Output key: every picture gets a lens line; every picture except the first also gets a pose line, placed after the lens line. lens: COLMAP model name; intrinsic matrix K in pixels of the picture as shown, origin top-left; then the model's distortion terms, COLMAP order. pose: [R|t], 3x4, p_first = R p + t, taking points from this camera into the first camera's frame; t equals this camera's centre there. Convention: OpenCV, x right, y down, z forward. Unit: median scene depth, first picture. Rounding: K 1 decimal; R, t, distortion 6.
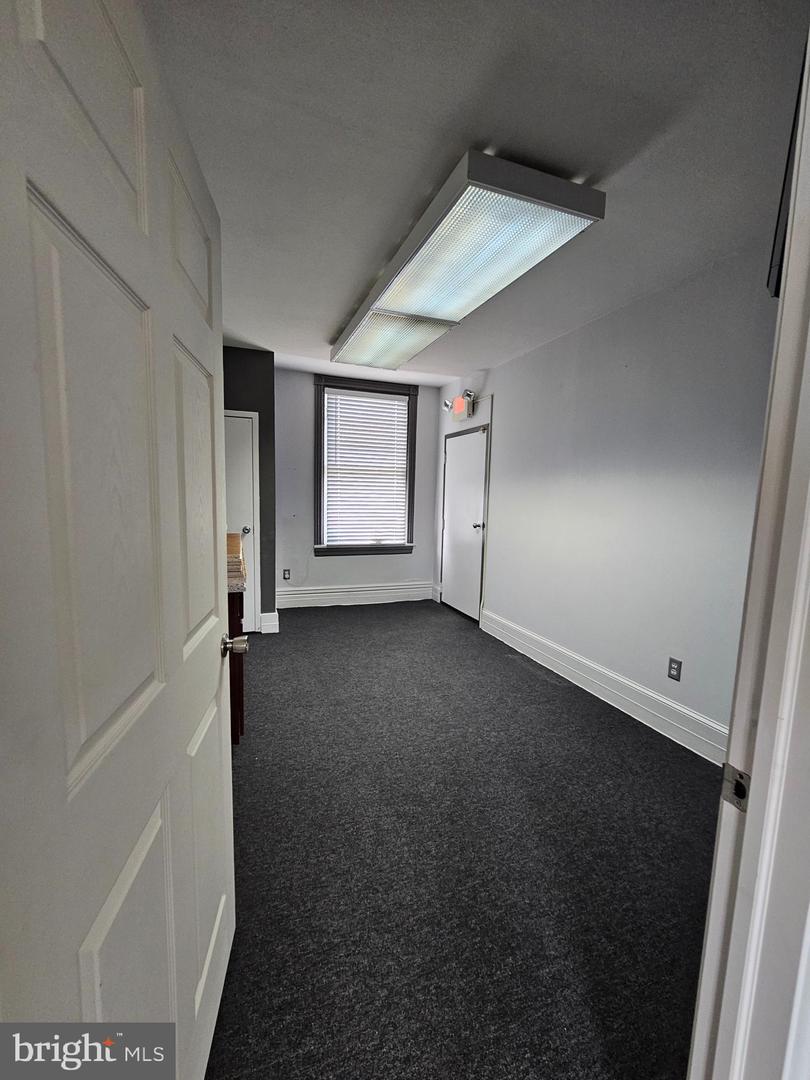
lens RADIAL K [[442.1, 0, 403.6], [0, 442.1, 541.2], [0, 0, 1]] dist [0.000100, 0.000056]
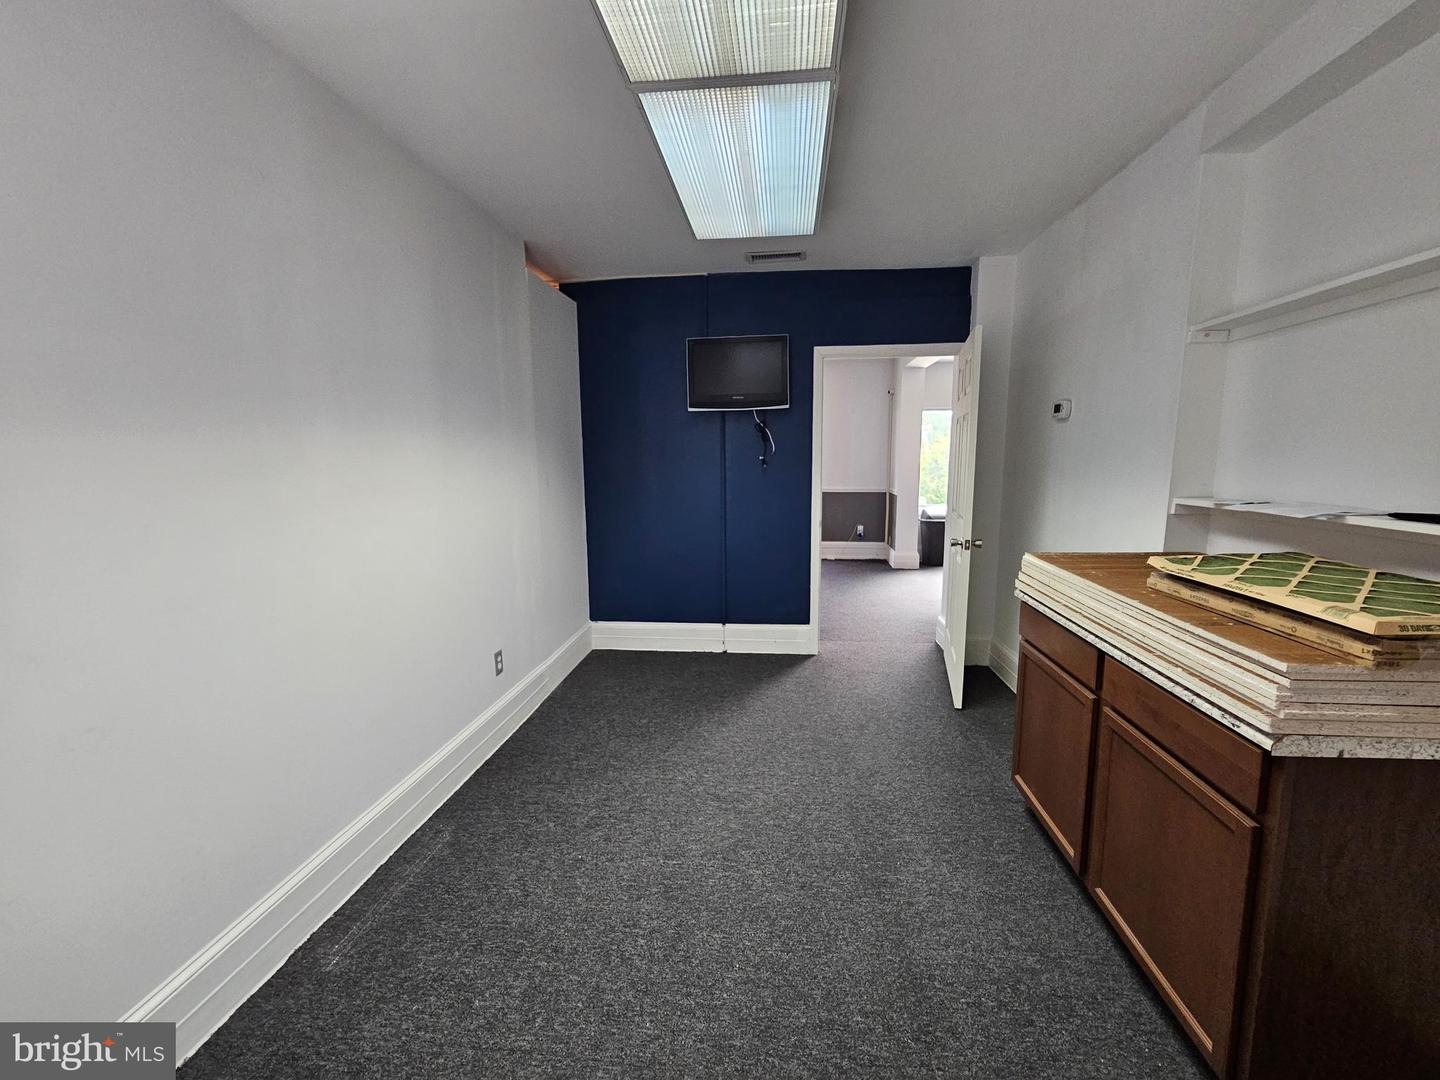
lens RADIAL K [[589.5, 0, 721.9], [0, 589.5, 538.5], [0, 0, 1]] dist [0.000100, 0.000056]
pose [[-0.893029, -0.079762, 0.442873, -0.258609], [0.037383, 0.967614, 0.249650, -0.204222], [-0.448443, 0.239501, -0.861126, 1.555749]]
